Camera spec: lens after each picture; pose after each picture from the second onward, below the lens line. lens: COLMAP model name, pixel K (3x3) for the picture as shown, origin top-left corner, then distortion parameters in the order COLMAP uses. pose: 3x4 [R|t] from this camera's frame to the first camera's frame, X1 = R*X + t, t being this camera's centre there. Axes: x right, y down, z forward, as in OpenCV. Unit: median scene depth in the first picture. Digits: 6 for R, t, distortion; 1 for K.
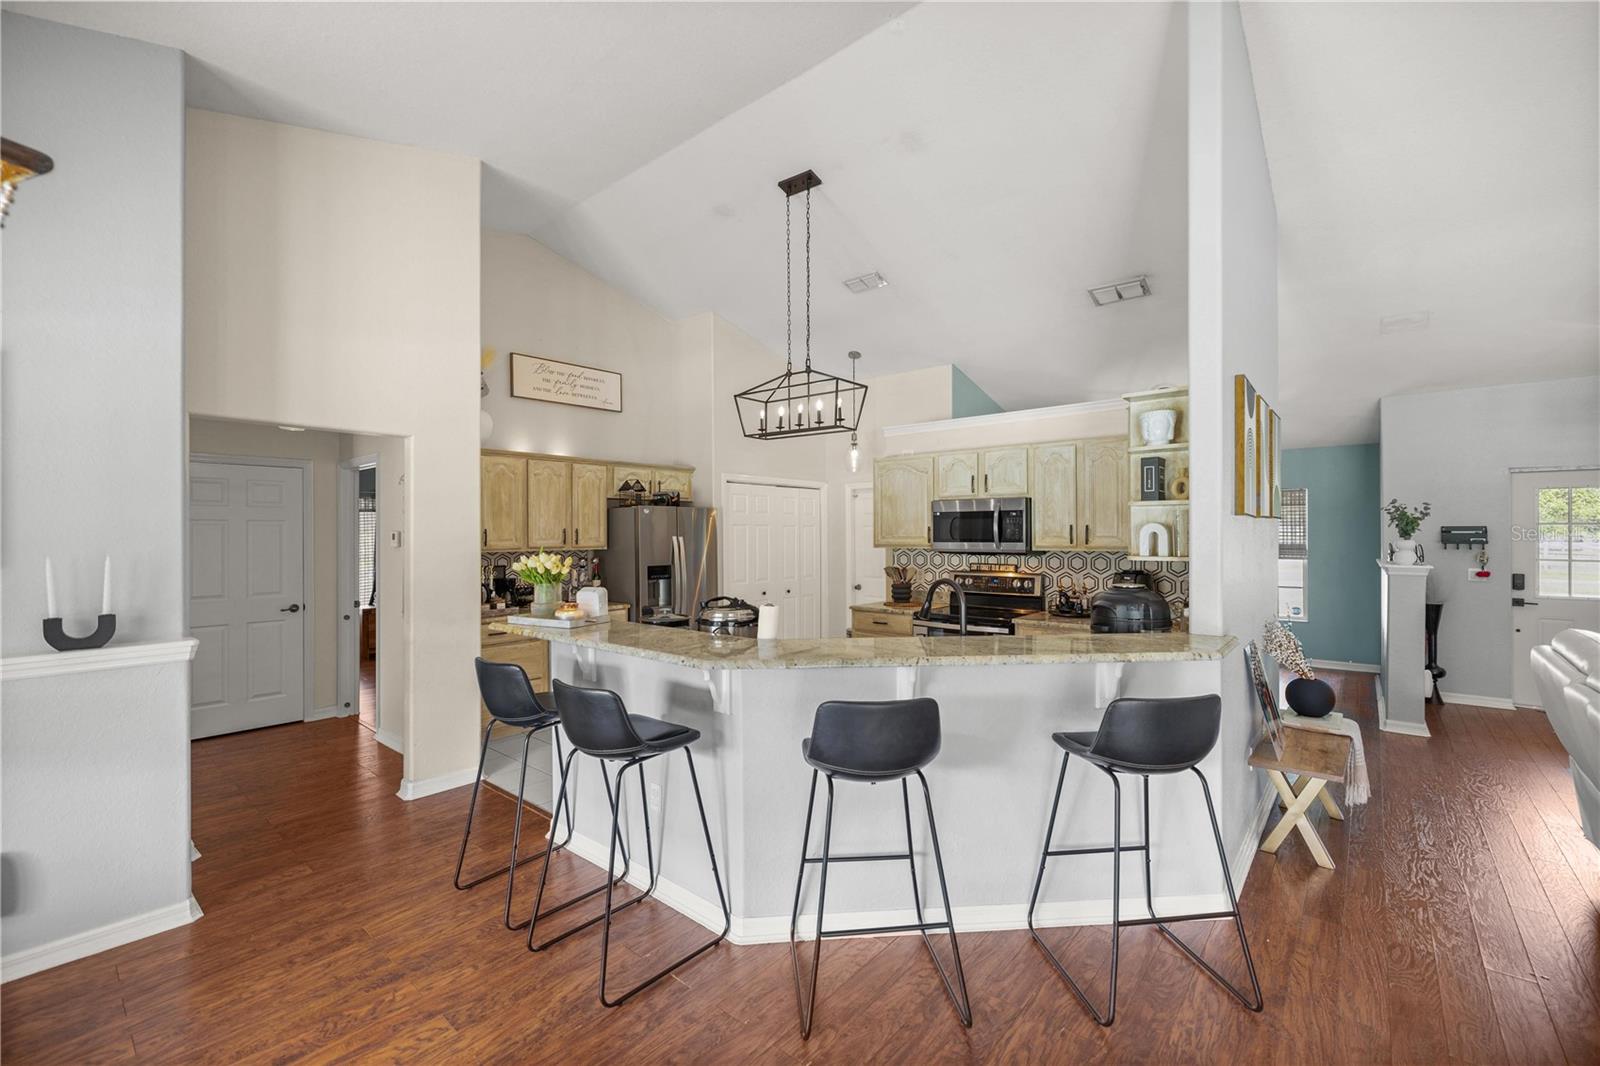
lens RADIAL K [[665.7, 0, 801.4], [0, 665.7, 533.1], [0, 0, 1]] dist [-0.001231, -0.000006]
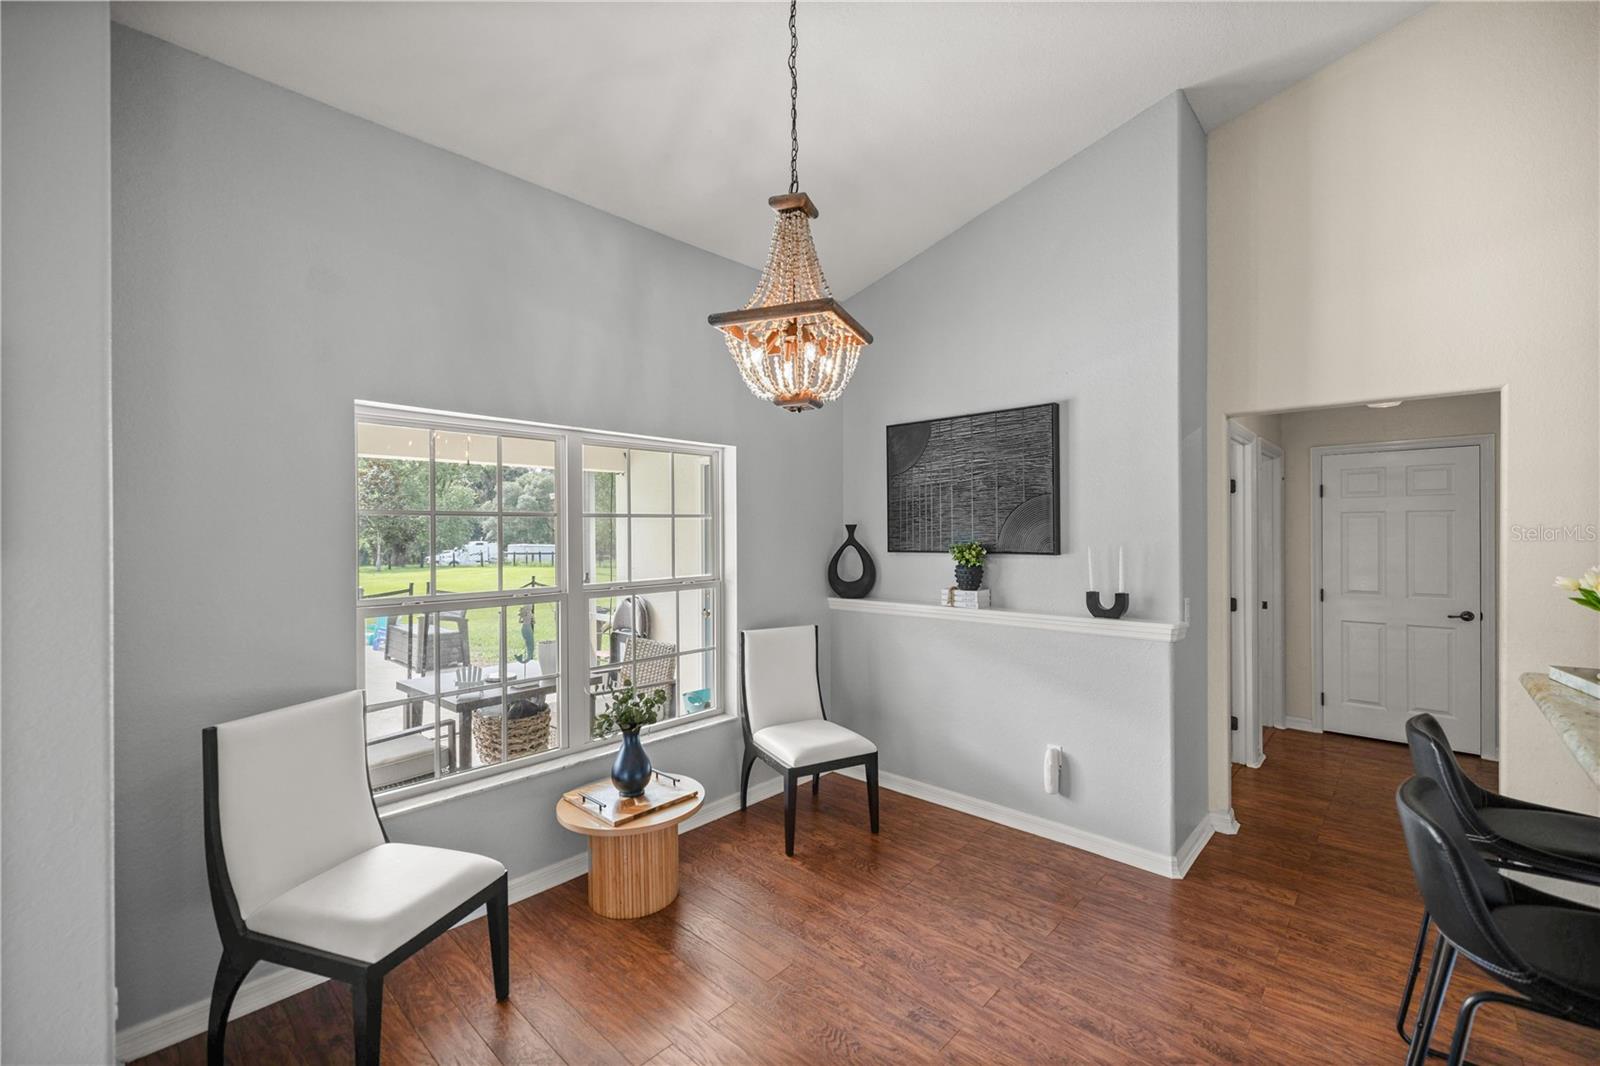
lens RADIAL K [[665.7, 0, 801.5], [0, 665.7, 535.6], [0, 0, 1]] dist [-0.001231, -0.000006]
pose [[-0.062682, 0.004180, -0.998025, 0.233516], [0.009926, 0.999944, 0.003564, 0.004034], [0.997984, -0.009683, -0.062720, 0.476241]]
